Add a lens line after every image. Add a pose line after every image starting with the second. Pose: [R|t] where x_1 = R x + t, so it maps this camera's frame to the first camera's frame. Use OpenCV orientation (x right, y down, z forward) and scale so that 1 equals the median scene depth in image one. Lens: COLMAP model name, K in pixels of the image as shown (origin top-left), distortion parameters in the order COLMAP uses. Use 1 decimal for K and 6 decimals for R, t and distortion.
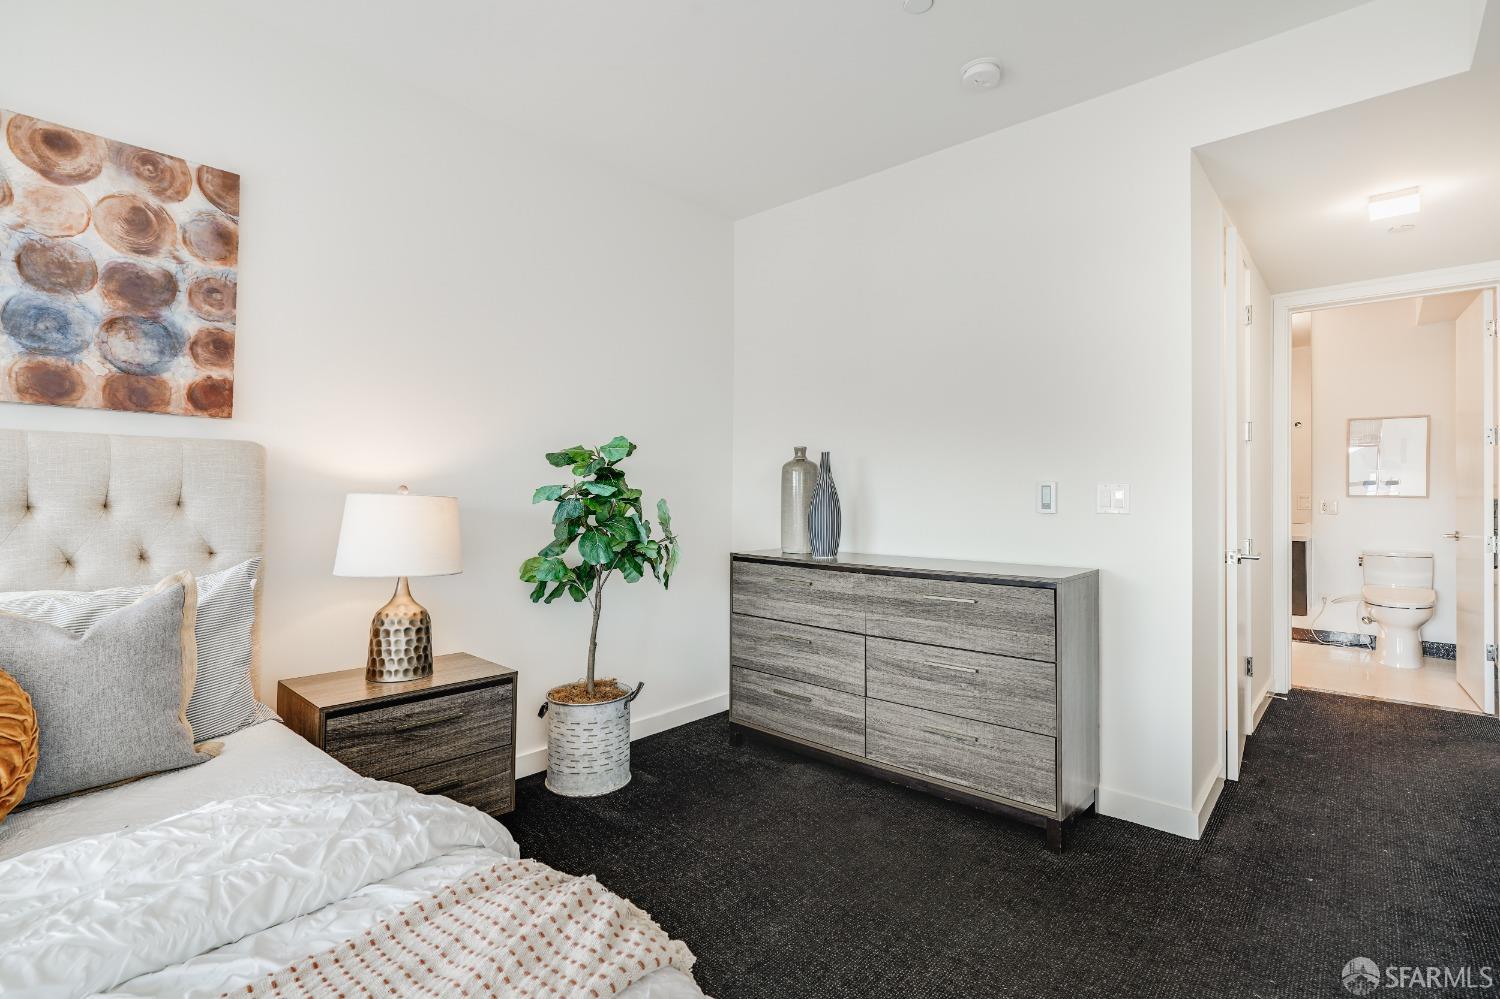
lens RADIAL K [[687.9, 0, 747.4], [0, 687.9, 498.5], [0, 0, 1]] dist [0.023576, 0.000768]
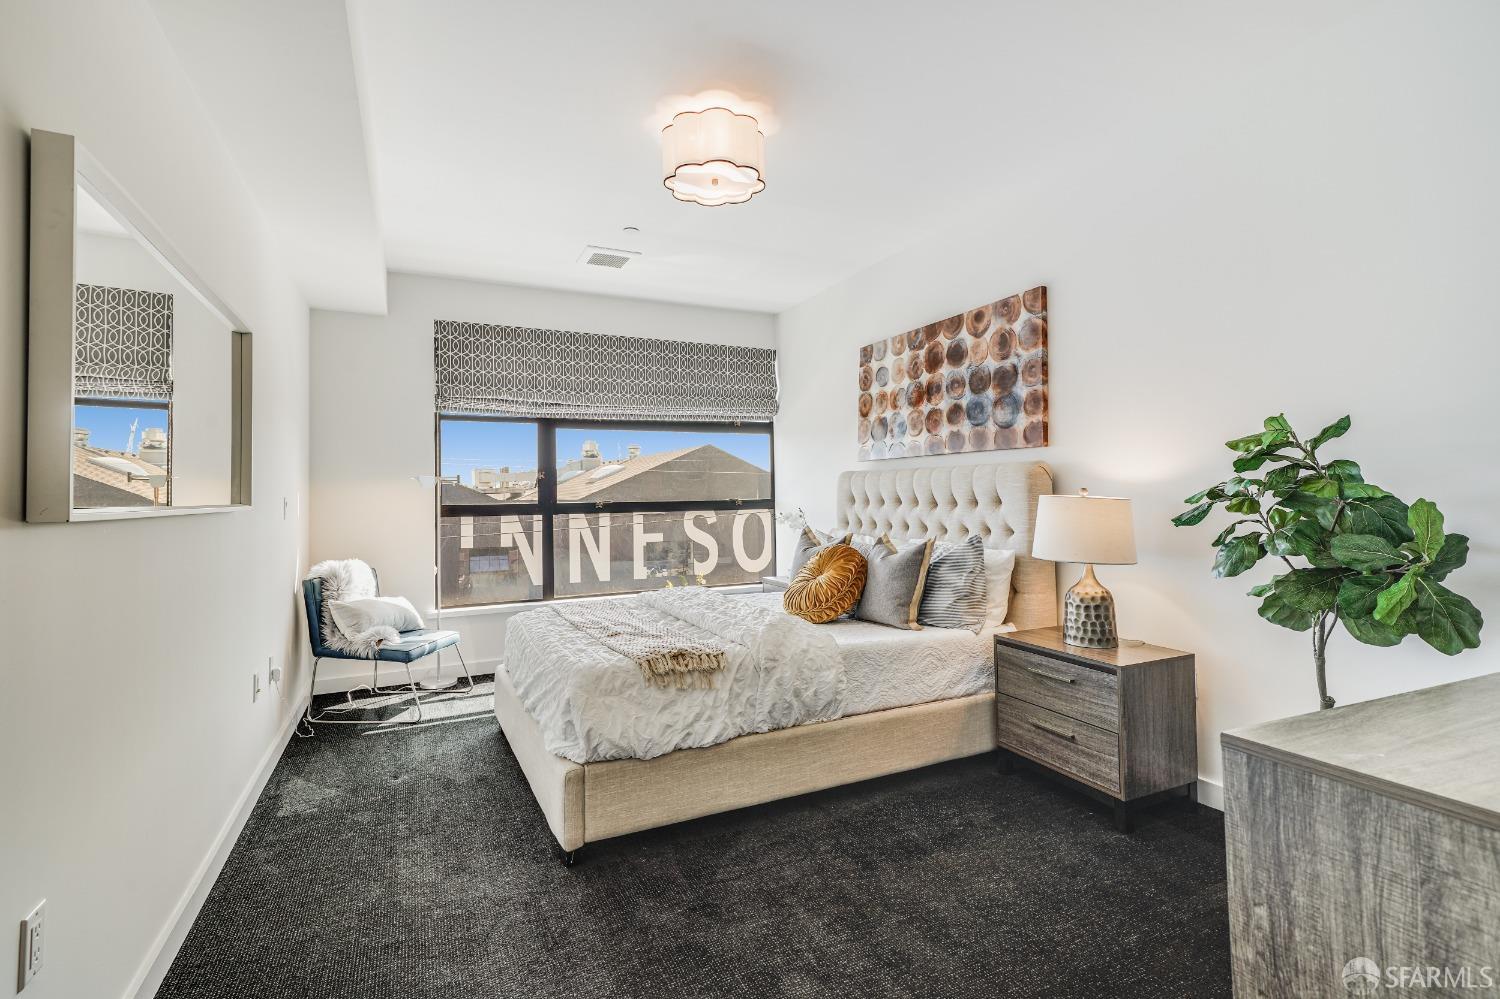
lens RADIAL K [[718.4, 0, 752.4], [0, 718.4, 498.7], [0, 0, 1]] dist [0.024439, 0.000519]
pose [[-0.327960, 0.005739, -0.944674, 1.012011], [0.003473, 0.999982, 0.004869, -0.010461], [0.944685, -0.001684, -0.327974, 0.961364]]
